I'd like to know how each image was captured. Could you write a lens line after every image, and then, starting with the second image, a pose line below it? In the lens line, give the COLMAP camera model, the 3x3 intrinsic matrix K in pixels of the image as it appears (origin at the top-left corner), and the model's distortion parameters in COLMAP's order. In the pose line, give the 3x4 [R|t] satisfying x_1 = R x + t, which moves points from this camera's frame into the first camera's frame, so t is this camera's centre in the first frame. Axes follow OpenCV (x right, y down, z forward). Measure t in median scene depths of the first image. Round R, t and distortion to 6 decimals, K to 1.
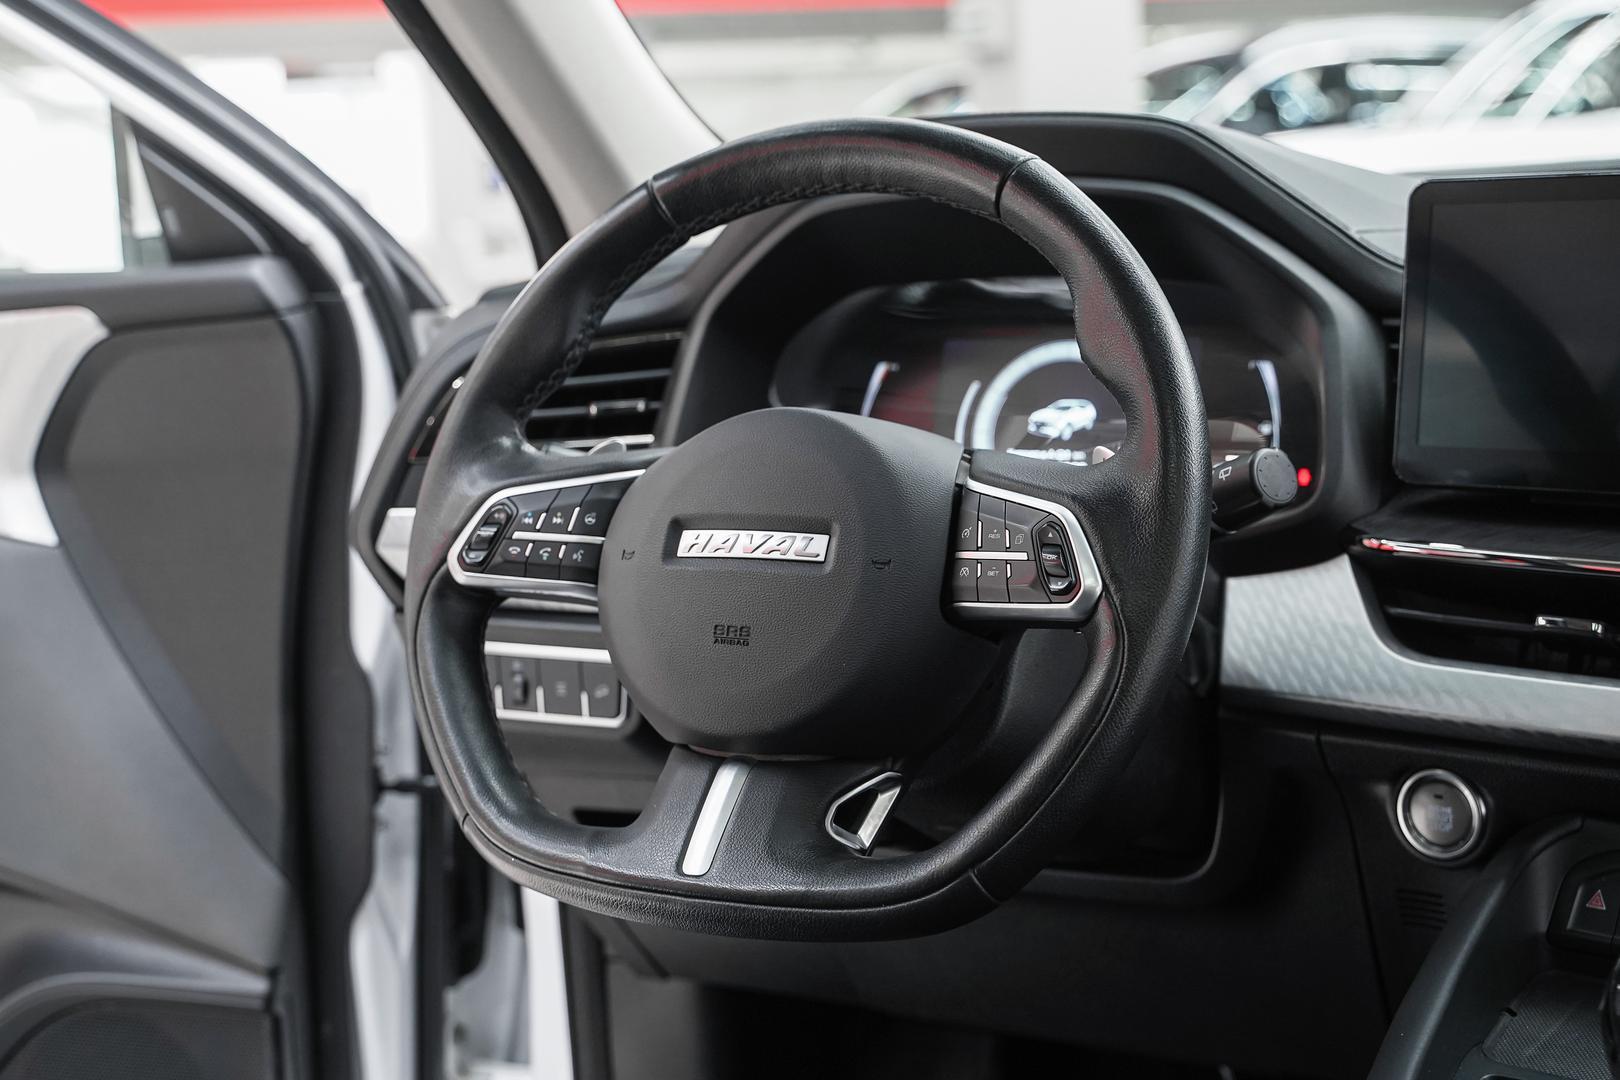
lens RADIAL K [[2382.9, 0, 781.7], [0, 2382.9, 488.1], [0, 0, 1]] dist [-0.037983, 0.000000]
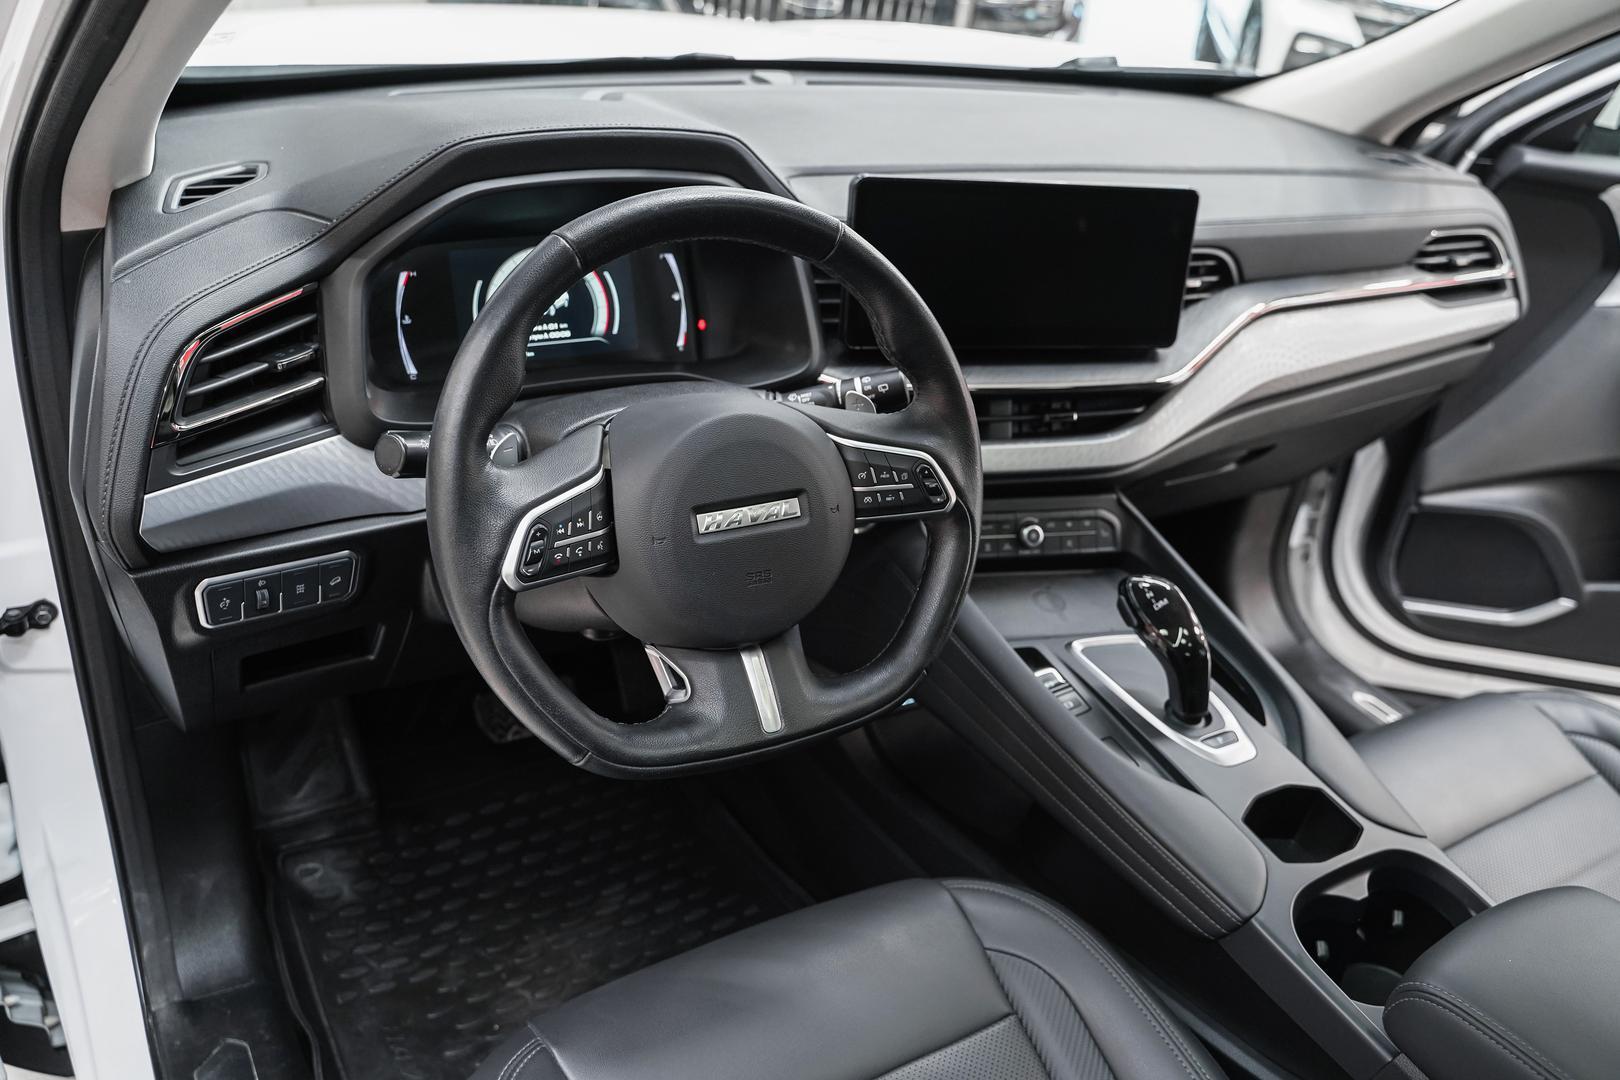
lens RADIAL K [[1307.0, 0, 801.7], [0, 1307.0, 550.4], [0, 0, 1]] dist [-0.003441, -0.003100]
pose [[0.508649, -0.335543, 0.792898, -0.601022], [-0.022035, 0.915556, 0.401586, -0.262262], [-0.860692, -0.221738, 0.458303, 0.554270]]
